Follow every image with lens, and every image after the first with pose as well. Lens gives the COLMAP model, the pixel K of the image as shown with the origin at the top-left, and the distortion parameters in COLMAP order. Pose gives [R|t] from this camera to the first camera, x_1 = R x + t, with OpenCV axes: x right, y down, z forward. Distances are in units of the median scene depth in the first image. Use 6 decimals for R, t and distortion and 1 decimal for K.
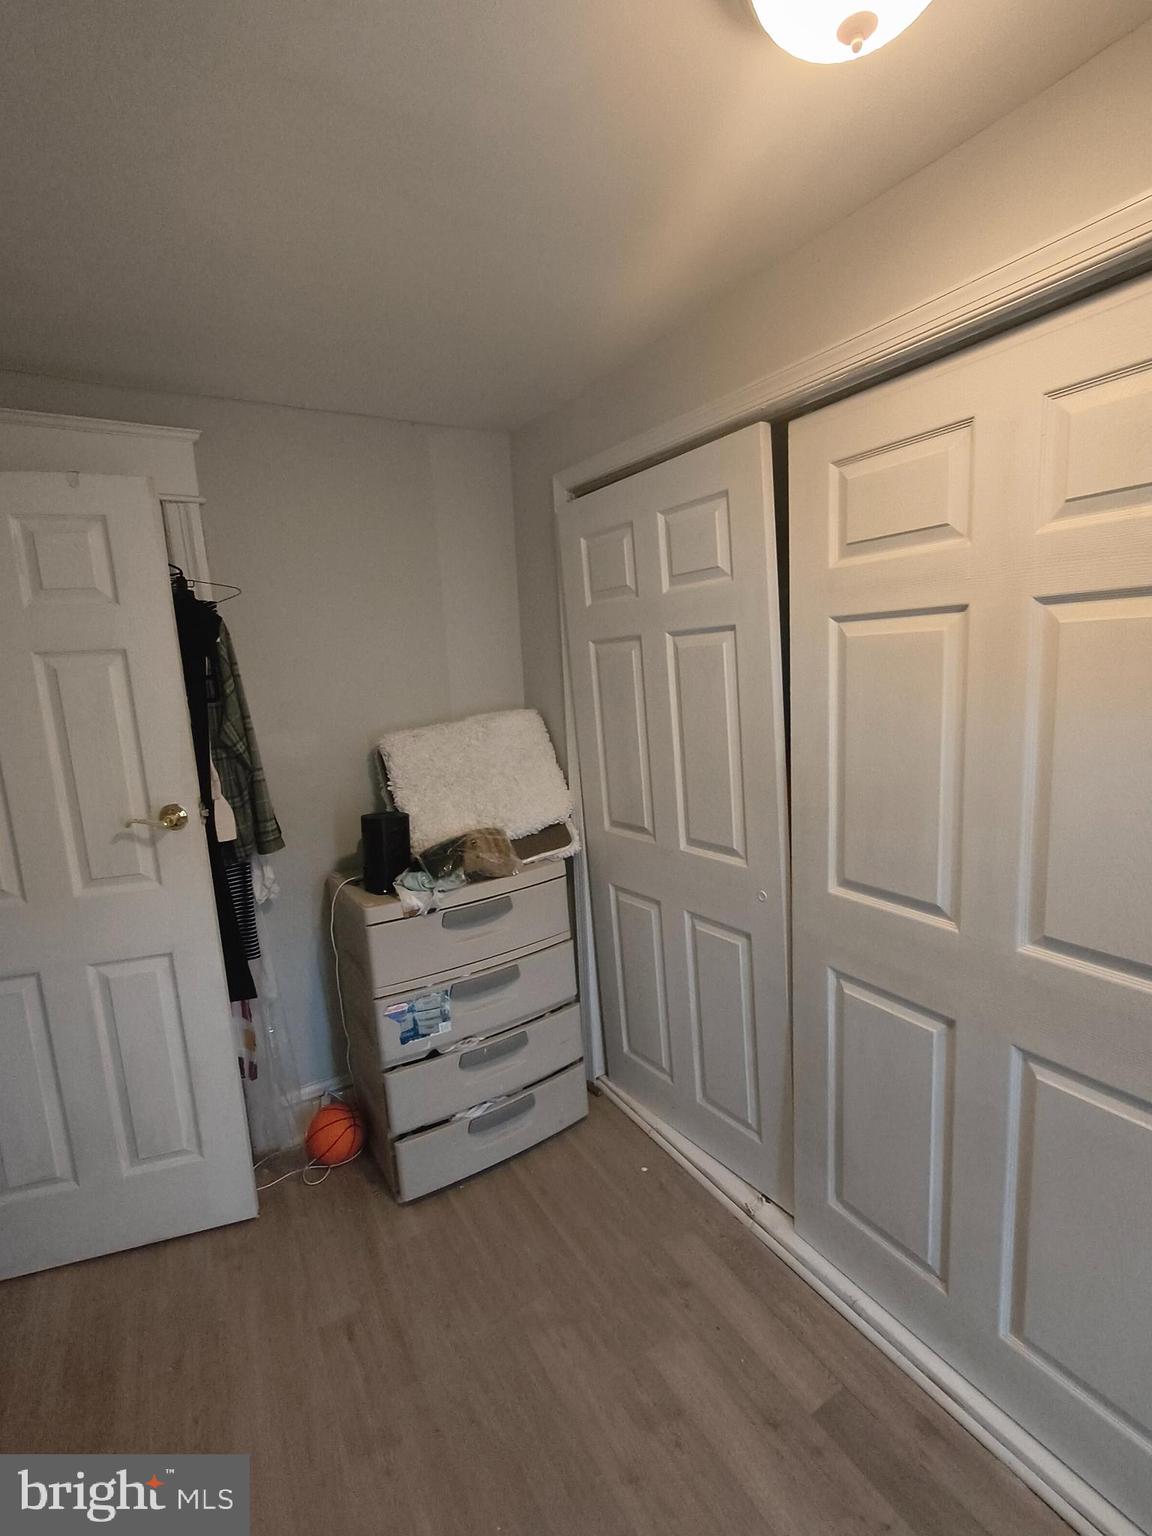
lens RADIAL K [[661.9, 0, 576.0], [0, 661.9, 768.0], [0, 0, 1]] dist [0.001541, 0.000305]
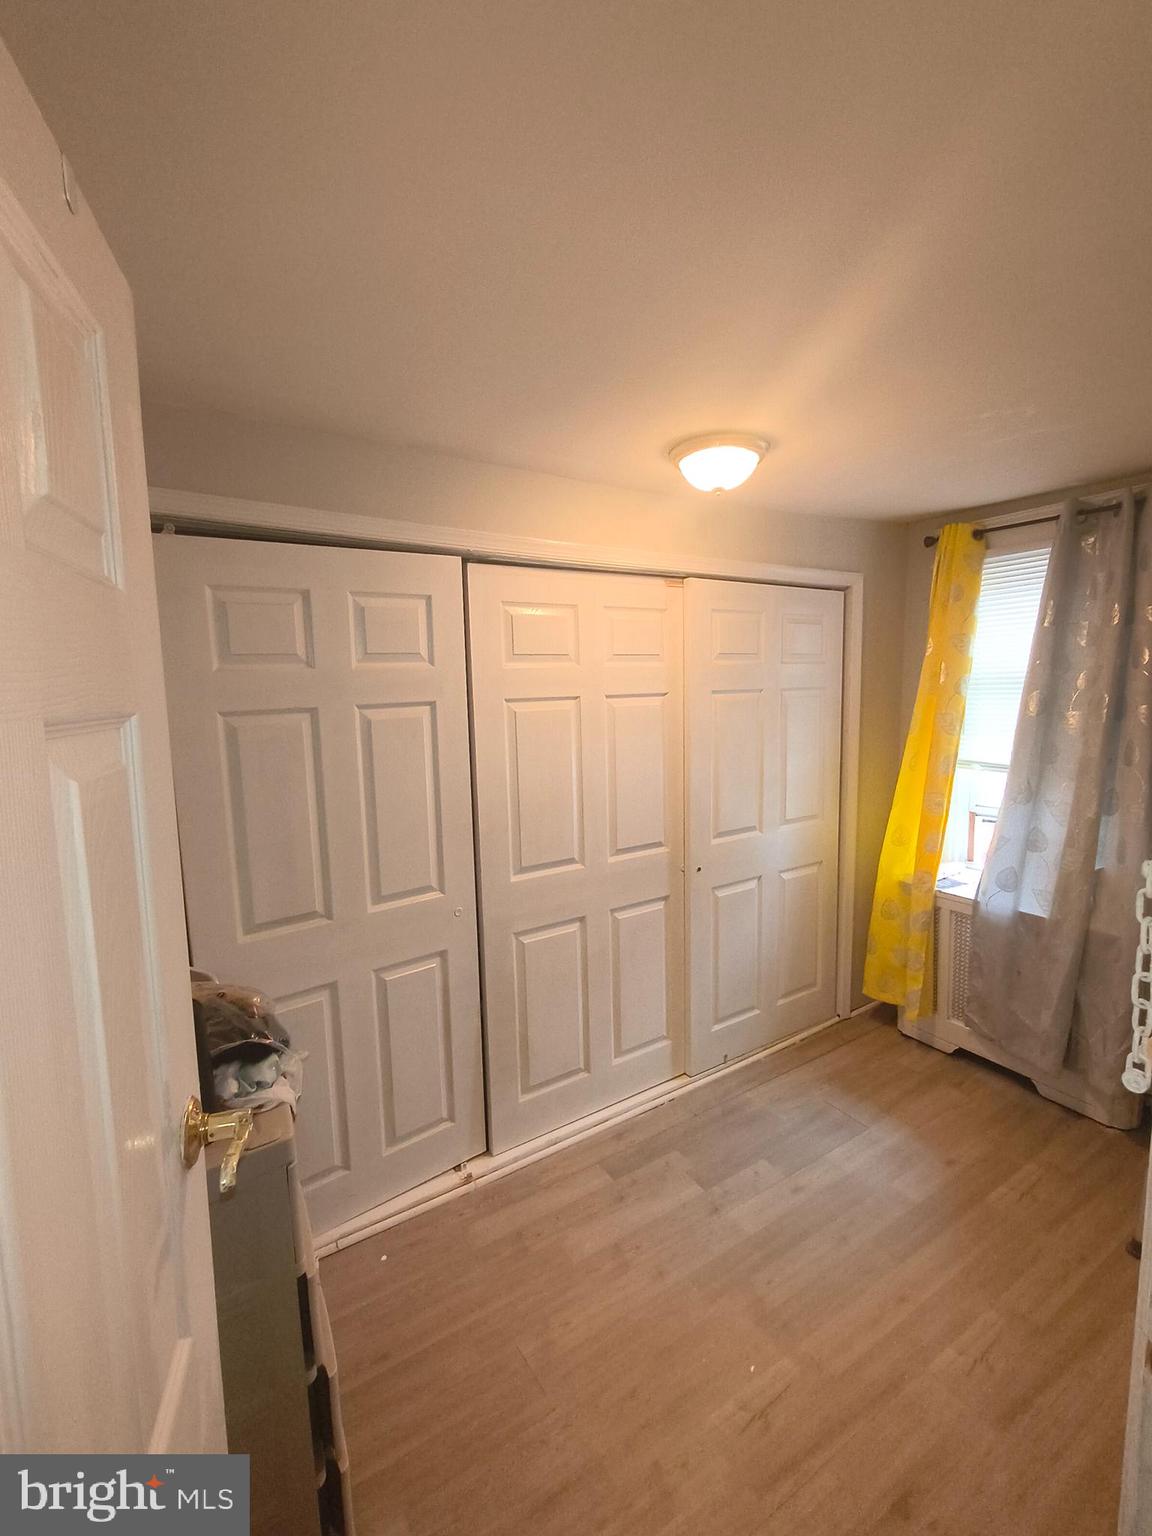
lens RADIAL K [[661.9, 0, 576.0], [0, 661.9, 768.0], [0, 0, 1]] dist [0.001541, 0.000305]
pose [[0.007871, -0.079604, 0.996796, -1.128663], [0.183931, 0.979934, 0.076805, -0.156394], [-0.982908, 0.182737, 0.022355, 0.823086]]
